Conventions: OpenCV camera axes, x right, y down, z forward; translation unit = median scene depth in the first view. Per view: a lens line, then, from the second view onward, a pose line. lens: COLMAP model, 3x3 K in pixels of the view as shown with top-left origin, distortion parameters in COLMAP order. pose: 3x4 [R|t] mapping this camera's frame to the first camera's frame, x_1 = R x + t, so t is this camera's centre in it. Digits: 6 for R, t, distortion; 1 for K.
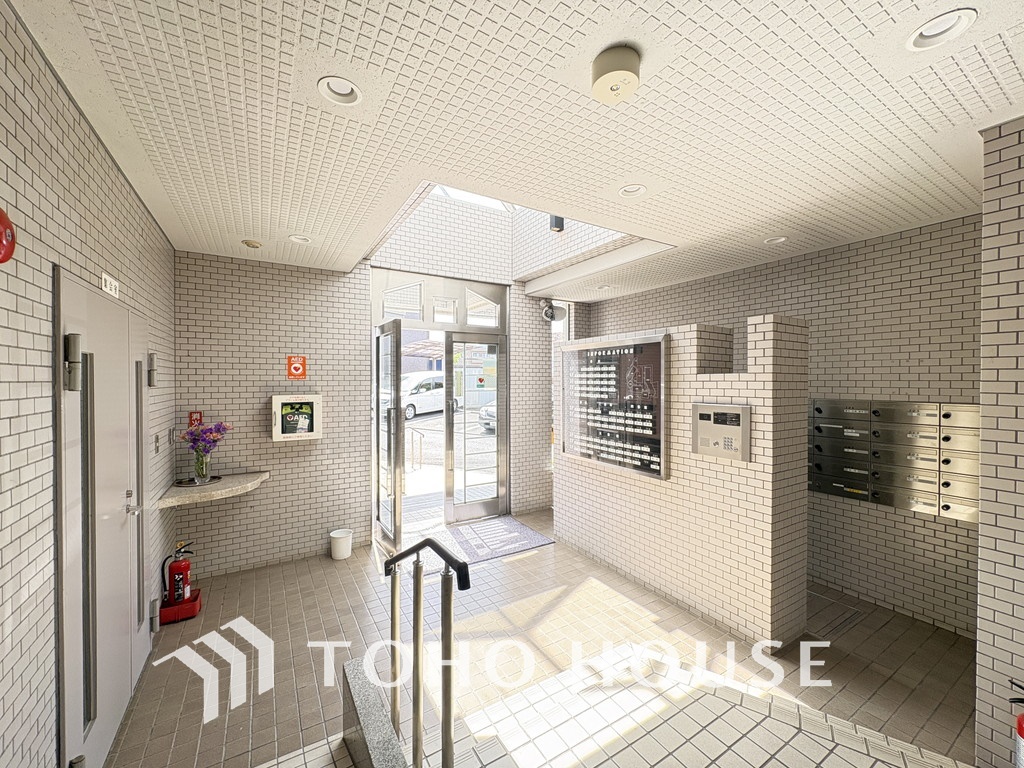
lens RADIAL K [[410.0, 0, 512.0], [0, 410.0, 384.0], [0, 0, 1]] dist [-0.001653, -0.000065]
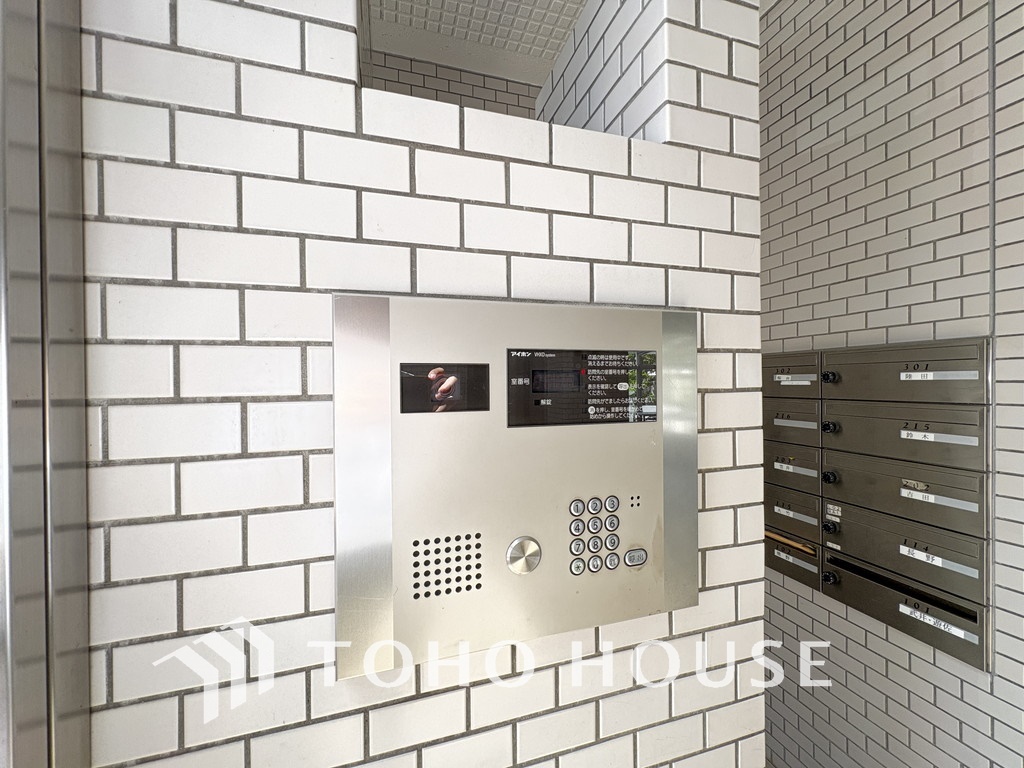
lens RADIAL K [[410.0, 0, 512.0], [0, 410.0, 384.0], [0, 0, 1]] dist [-0.001653, -0.000065]
pose [[0.247376, -0.006837, 0.968895, 0.345764], [0.018536, 0.999825, 0.002323, 0.080806], [-0.968742, 0.017385, 0.247460, 0.962854]]
